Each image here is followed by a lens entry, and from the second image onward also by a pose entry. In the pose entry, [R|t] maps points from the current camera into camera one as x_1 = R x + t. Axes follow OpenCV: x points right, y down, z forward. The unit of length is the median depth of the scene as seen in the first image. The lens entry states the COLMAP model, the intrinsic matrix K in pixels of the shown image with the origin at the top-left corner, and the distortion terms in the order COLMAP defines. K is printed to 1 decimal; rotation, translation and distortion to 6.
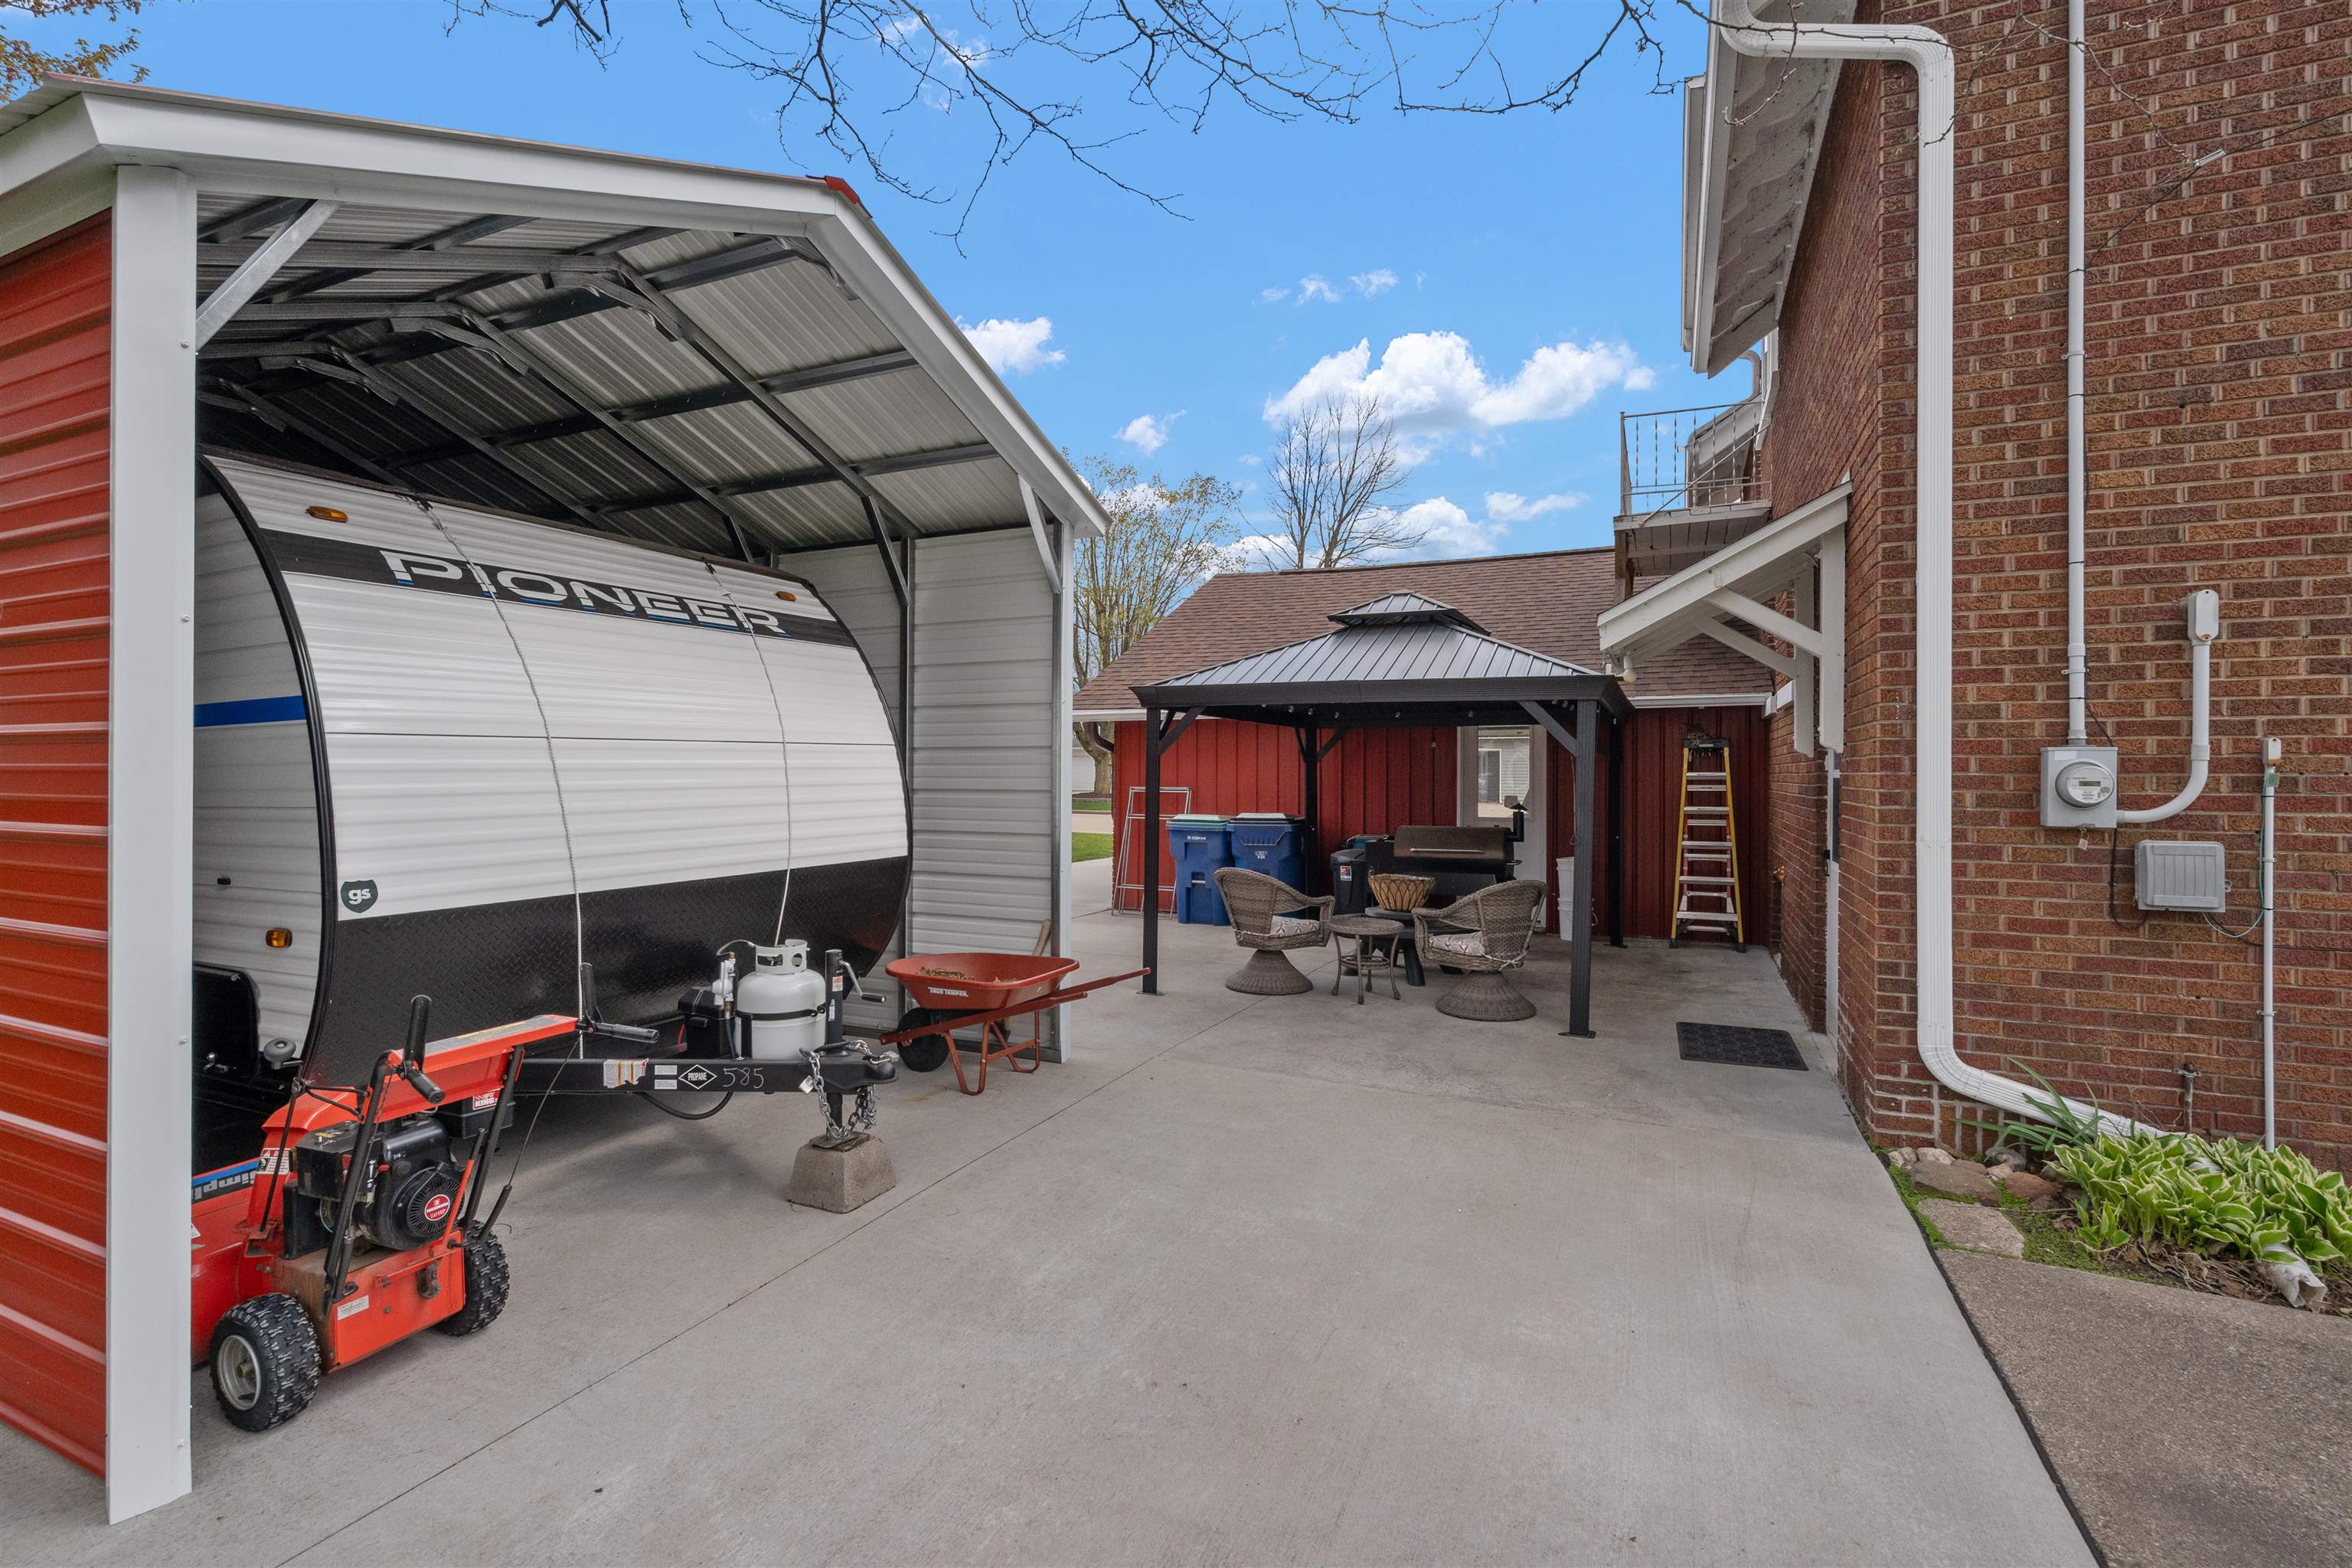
lens RADIAL K [[1067.7, 0, 1189.1], [0, 1067.7, 768.3], [0, 0, 1]] dist [-0.003762, 0.001482]
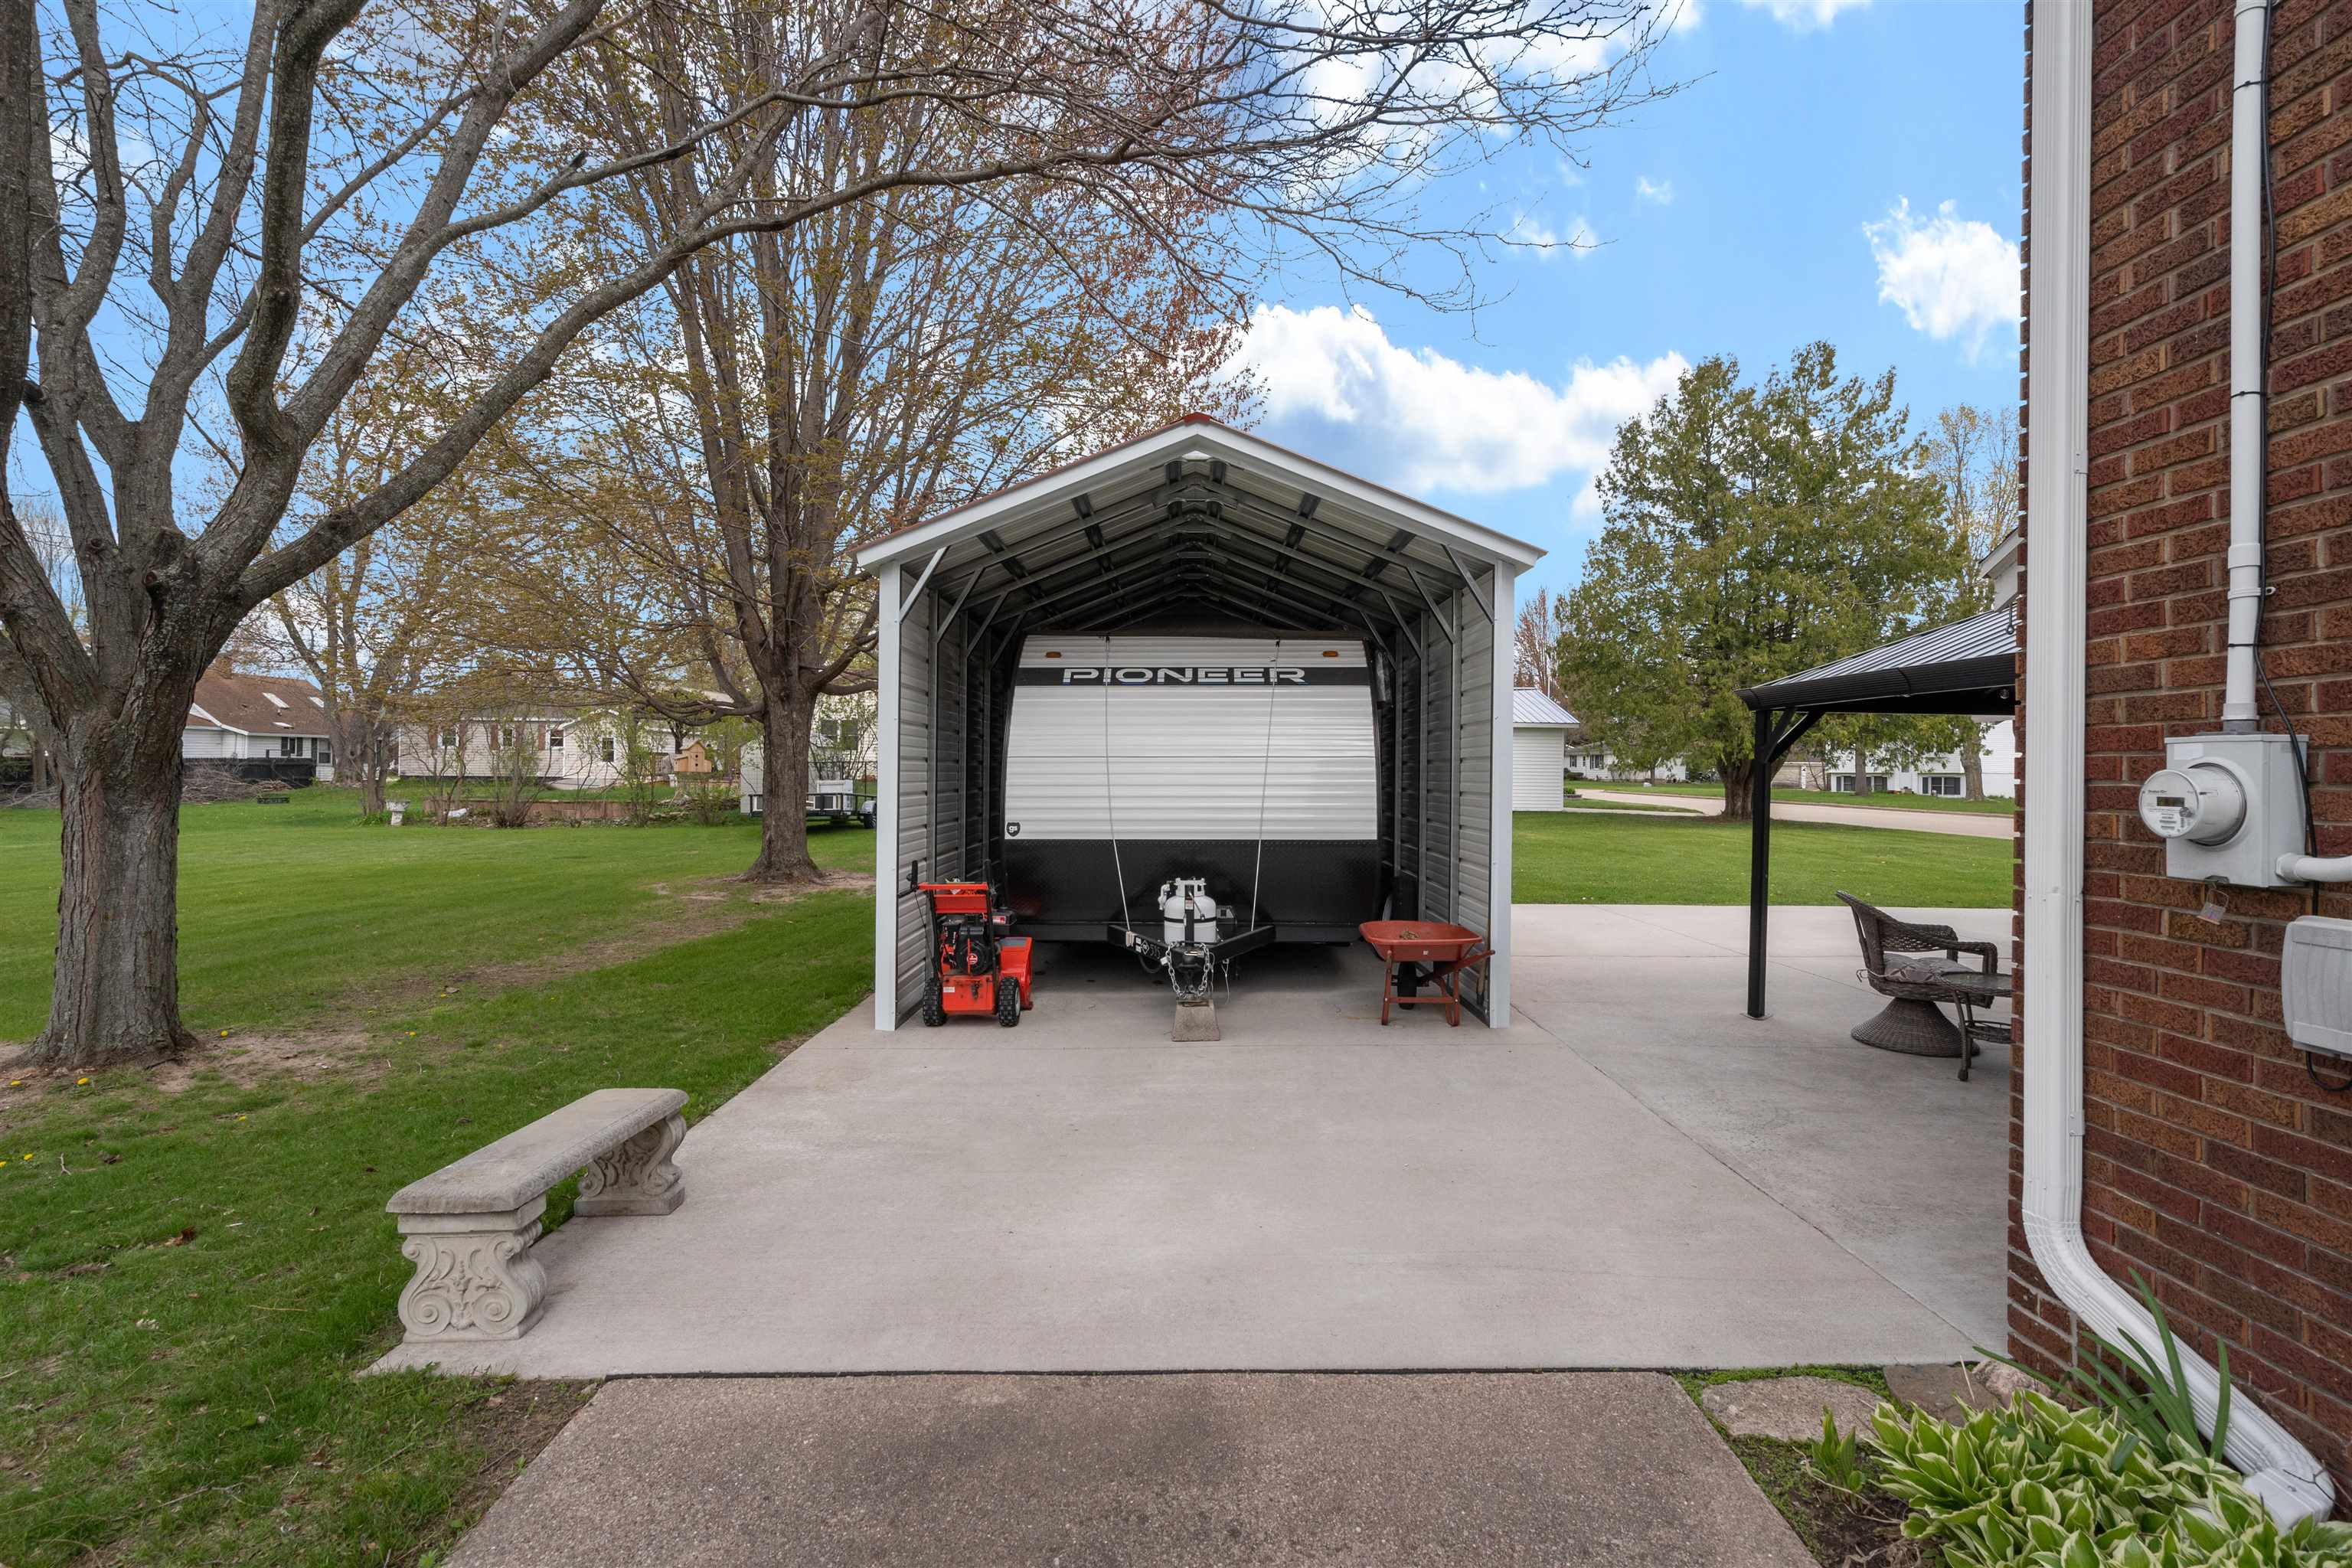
lens RADIAL K [[1067.7, 0, 1189.1], [0, 1067.7, 768.3], [0, 0, 1]] dist [-0.003762, 0.001482]
pose [[0.426600, -0.003159, -0.904435, 1.094344], [-0.004553, 0.999974, -0.005640, 0.002058], [0.904429, 0.006524, 0.426574, 0.284708]]
